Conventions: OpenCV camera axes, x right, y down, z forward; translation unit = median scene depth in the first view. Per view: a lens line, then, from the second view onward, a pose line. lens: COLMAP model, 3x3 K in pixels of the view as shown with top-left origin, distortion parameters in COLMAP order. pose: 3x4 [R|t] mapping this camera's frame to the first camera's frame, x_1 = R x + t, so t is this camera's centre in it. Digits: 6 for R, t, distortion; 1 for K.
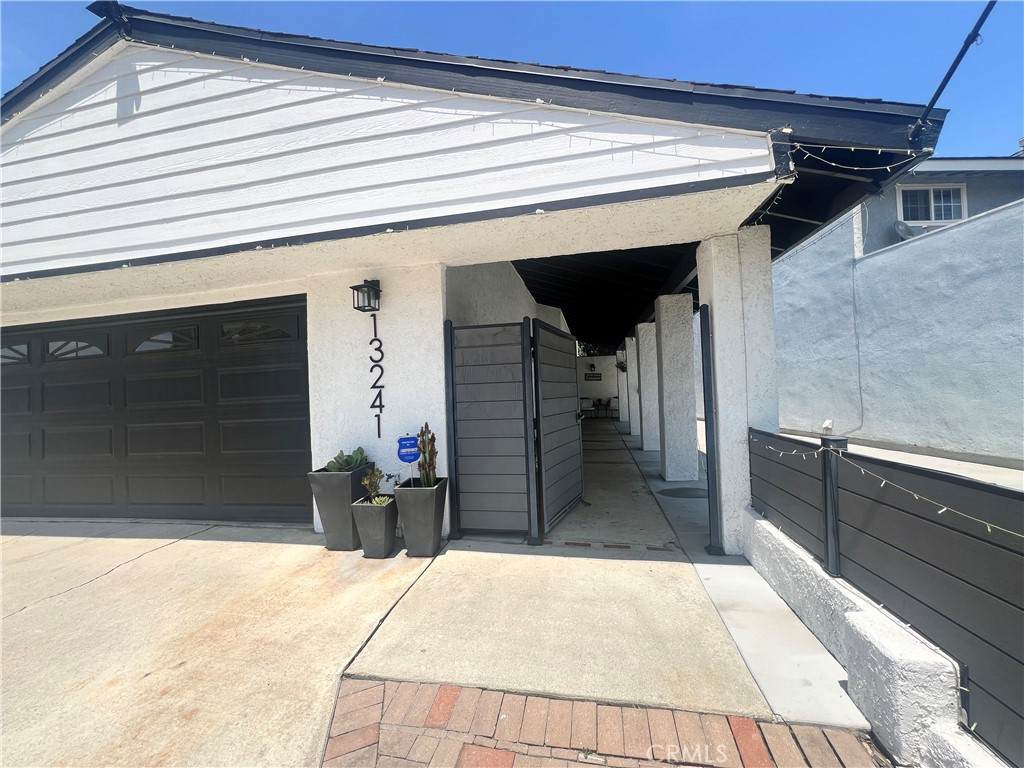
lens RADIAL K [[409.6, 0, 512.0], [0, 409.6, 384.0], [0, 0, 1]] dist [-0.001801, -0.000253]
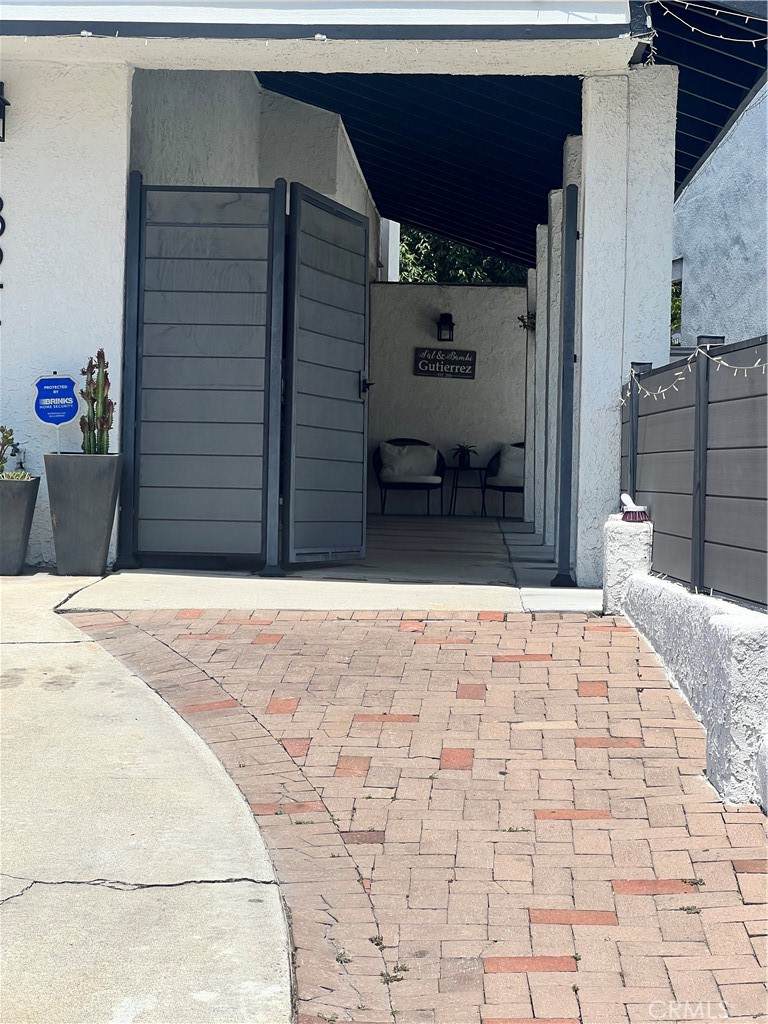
lens RADIAL K [[2282.0, 0, 384.0], [0, 2282.0, 512.0], [0, 0, 1]] dist [0.069757, 0.821493]
pose [[0.986853, 0.056755, 0.151327, -0.269362], [-0.061390, 0.997772, 0.026130, 0.199557], [-0.149506, -0.035077, 0.988138, -2.109578]]
